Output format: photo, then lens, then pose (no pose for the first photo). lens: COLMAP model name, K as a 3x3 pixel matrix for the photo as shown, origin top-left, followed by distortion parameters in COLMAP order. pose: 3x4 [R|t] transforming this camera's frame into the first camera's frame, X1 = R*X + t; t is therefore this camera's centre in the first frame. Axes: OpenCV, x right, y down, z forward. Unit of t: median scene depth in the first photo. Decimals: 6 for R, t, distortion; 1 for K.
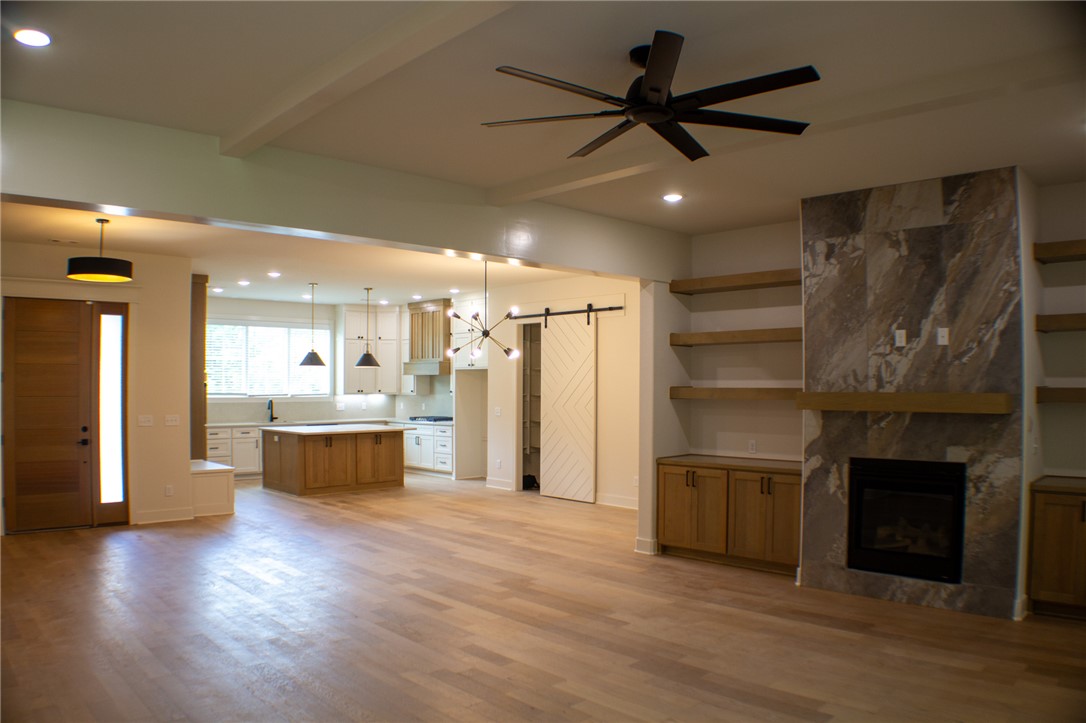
lens RADIAL K [[788.5, 0, 541.9], [0, 788.5, 384.4], [0, 0, 1]] dist [-0.138989, 0.000527]
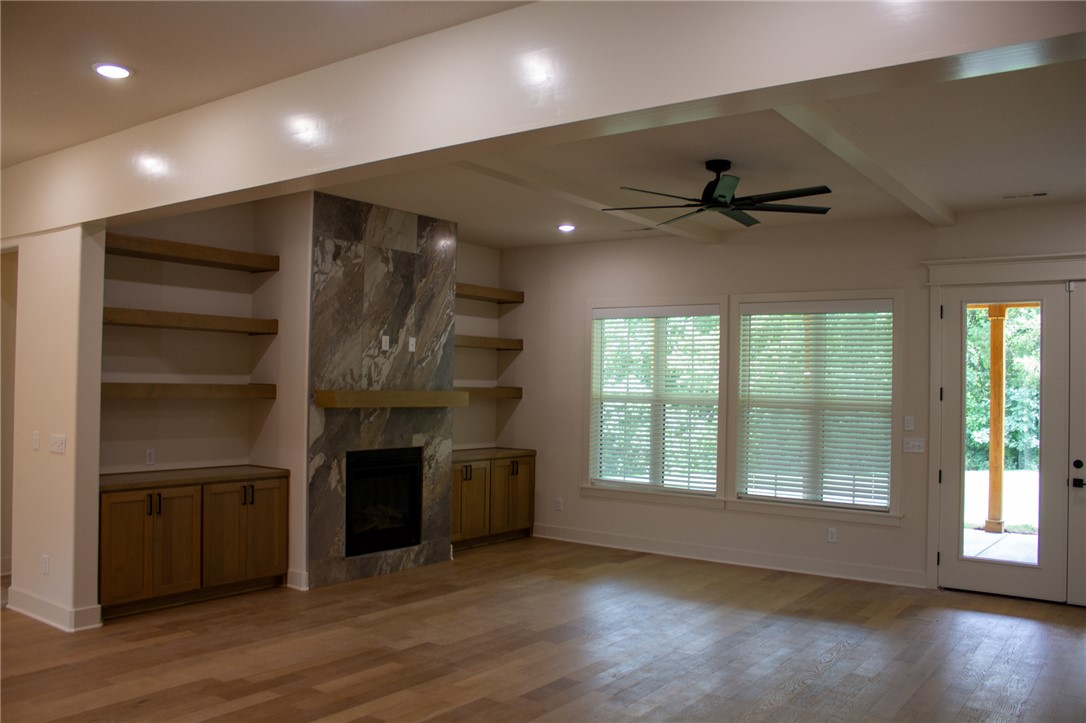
lens RADIAL K [[950.4, 0, 542.3], [0, 950.4, 384.5], [0, 0, 1]] dist [-0.066767, -0.002043]
pose [[-0.167967, -0.000055, 0.985793, -0.961889], [-0.017978, 0.999834, -0.003007, 0.001800], [-0.985629, -0.018228, -0.167940, 0.993234]]
